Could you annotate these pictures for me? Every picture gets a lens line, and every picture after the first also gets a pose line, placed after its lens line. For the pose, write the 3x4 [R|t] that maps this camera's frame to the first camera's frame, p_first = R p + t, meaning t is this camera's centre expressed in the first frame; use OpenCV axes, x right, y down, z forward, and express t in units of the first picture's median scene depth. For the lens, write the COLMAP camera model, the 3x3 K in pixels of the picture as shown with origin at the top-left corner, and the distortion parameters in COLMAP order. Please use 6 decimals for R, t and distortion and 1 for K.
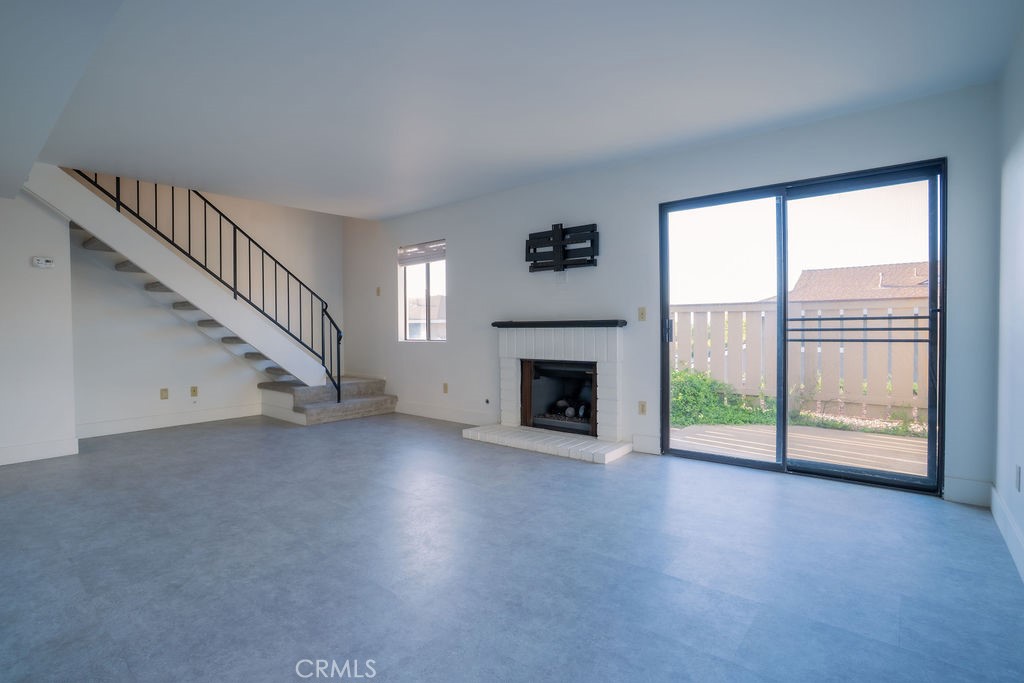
lens RADIAL K [[501.6, 0, 509.9], [0, 501.6, 338.3], [0, 0, 1]] dist [-0.086797, 0.044797]
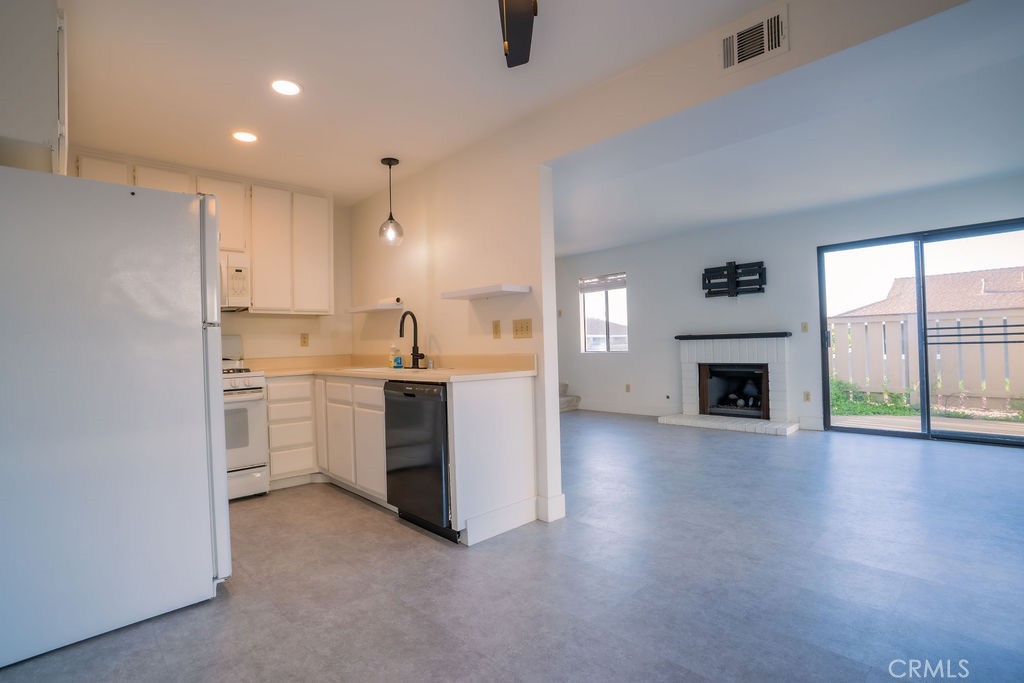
lens RADIAL K [[500.4, 0, 508.5], [0, 500.4, 339.1], [0, 0, 1]] dist [-0.079319, 0.036671]
pose [[0.992494, -0.020523, -0.120556, -0.334557], [0.016931, 0.999384, -0.030739, 0.009612], [0.121113, 0.028467, 0.992230, -0.372213]]
